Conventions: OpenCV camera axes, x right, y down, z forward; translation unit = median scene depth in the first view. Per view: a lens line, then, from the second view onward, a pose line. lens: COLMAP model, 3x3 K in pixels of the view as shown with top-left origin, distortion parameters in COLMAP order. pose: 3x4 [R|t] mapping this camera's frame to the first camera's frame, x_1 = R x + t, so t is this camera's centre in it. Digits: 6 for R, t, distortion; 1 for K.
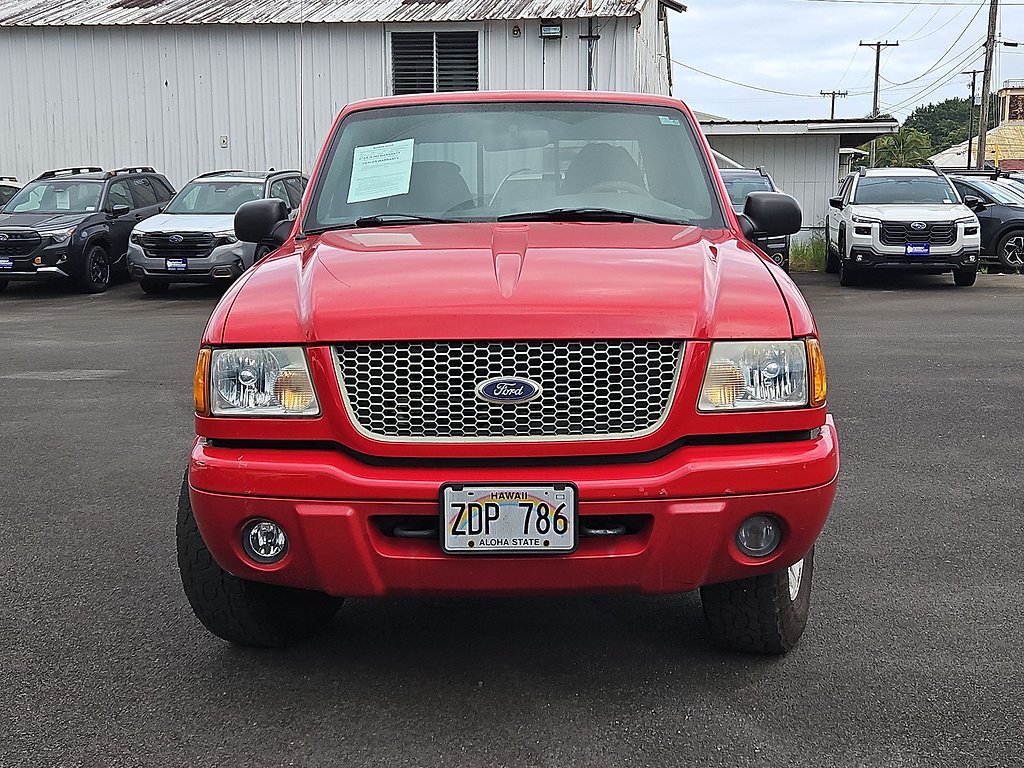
lens RADIAL K [[1302.2, 0, 517.9], [0, 1302.2, 385.6], [0, 0, 1]] dist [0.093110, 0.000000]
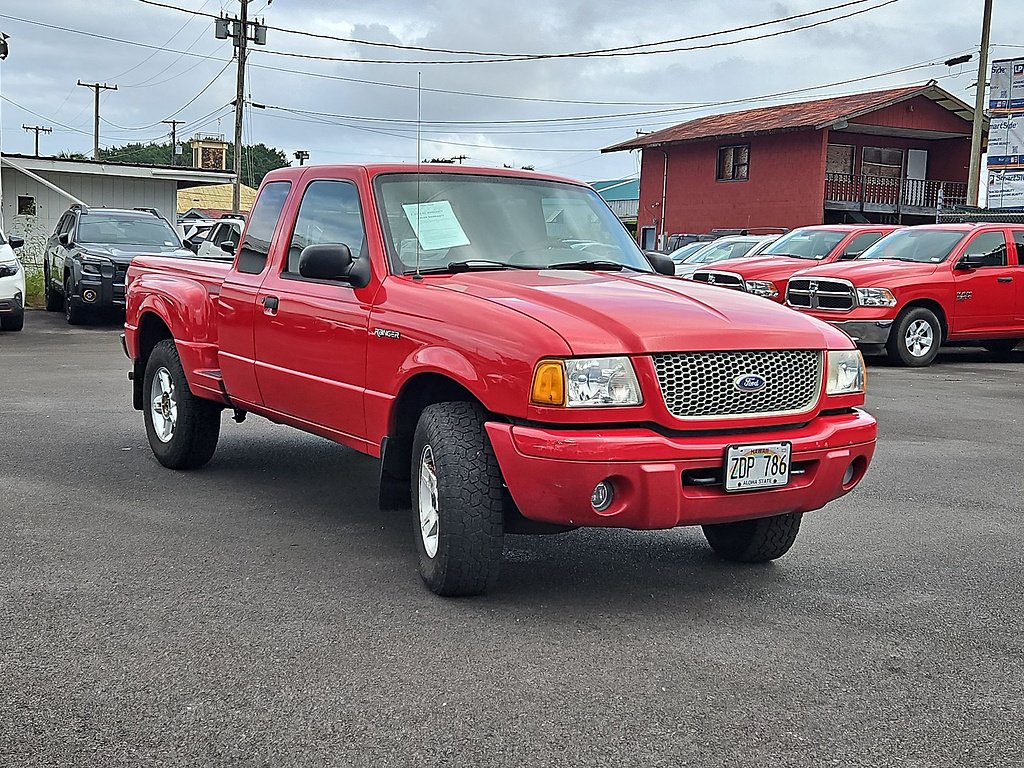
lens RADIAL K [[1318.0, 0, 519.9], [0, 1318.0, 390.5], [0, 0, 1]] dist [0.064832, 0.000000]
pose [[0.833161, -0.023948, 0.552512, -1.086934], [0.040217, 0.999040, -0.017343, 0.028558], [-0.551566, 0.036670, 0.833325, -0.140070]]
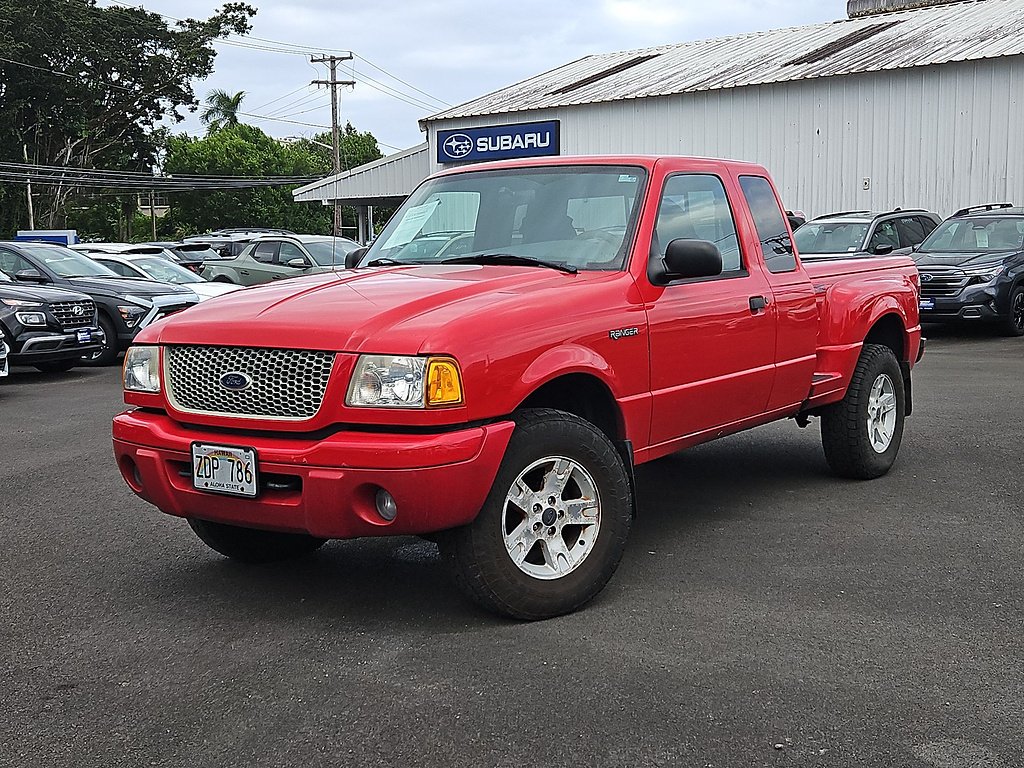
lens RADIAL K [[1321.3, 0, 510.2], [0, 1321.3, 379.0], [0, 0, 1]] dist [0.080794, 0.000000]
pose [[0.805268, 0.051793, -0.590645, 1.106304], [-0.072520, 0.997302, -0.011419, -0.004128], [0.588460, 0.052029, 0.806851, -0.006667]]
